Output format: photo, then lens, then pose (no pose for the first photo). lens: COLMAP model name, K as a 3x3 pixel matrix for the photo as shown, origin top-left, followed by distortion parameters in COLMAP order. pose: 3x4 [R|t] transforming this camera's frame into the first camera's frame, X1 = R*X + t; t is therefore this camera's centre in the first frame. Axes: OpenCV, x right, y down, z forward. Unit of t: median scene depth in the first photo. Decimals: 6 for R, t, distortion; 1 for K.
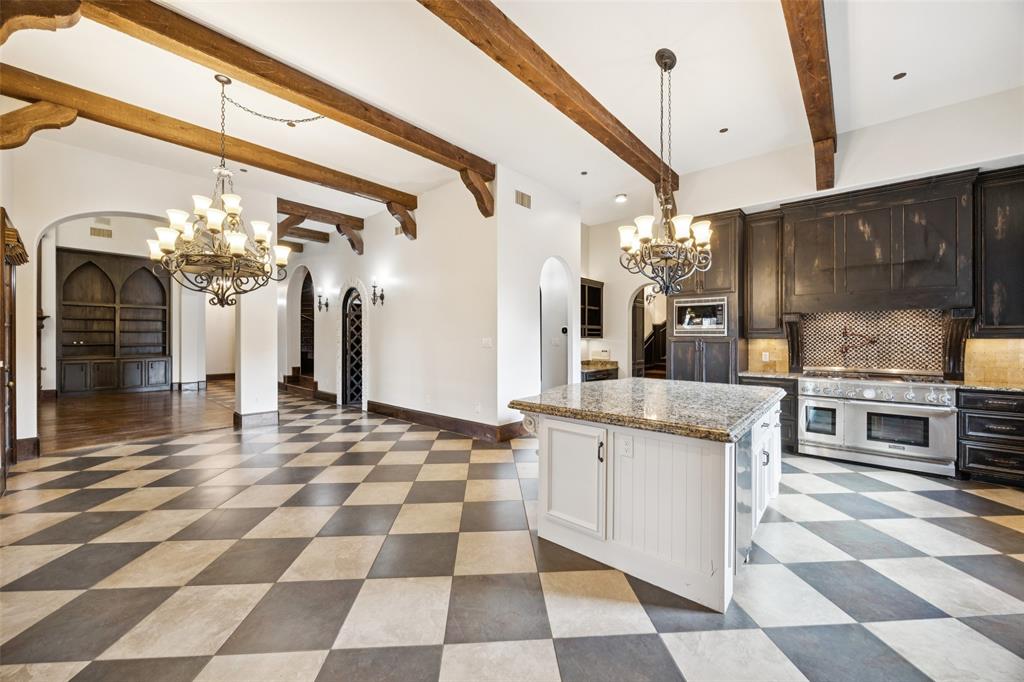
lens RADIAL K [[389.3, 0, 512.6], [0, 389.3, 332.7], [0, 0, 1]] dist [-0.002964, -0.000038]
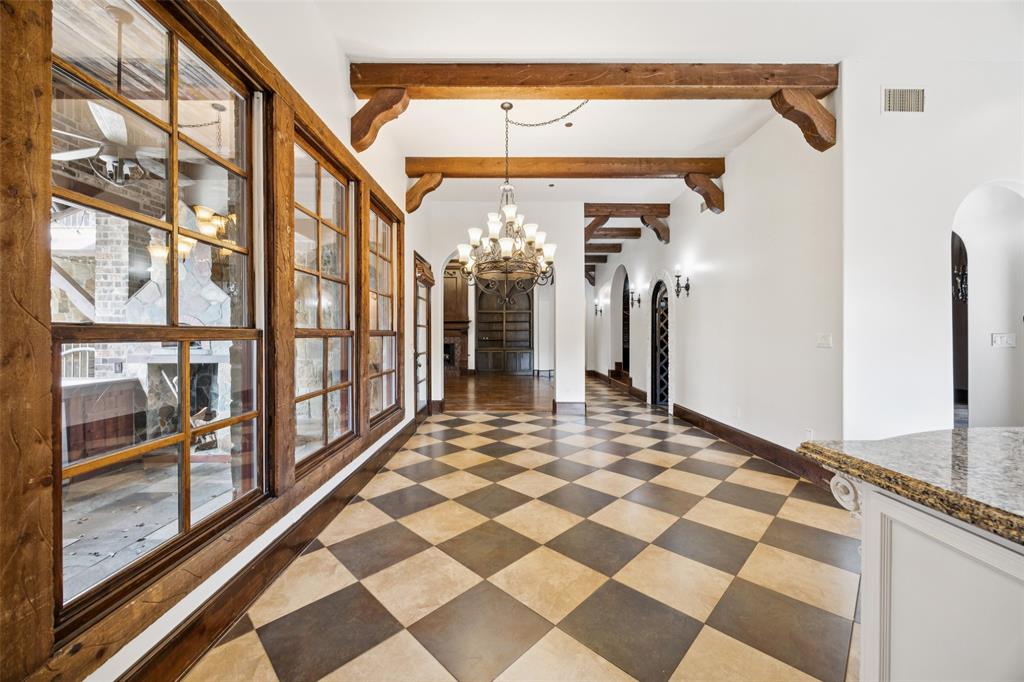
lens RADIAL K [[389.3, 0, 512.6], [0, 389.3, 332.7], [0, 0, 1]] dist [-0.002964, -0.000038]
pose [[0.665554, -0.006408, -0.746322, 0.060820], [0.011274, 0.999935, 0.001469, 0.005022], [0.746264, -0.009392, 0.665584, 0.136348]]
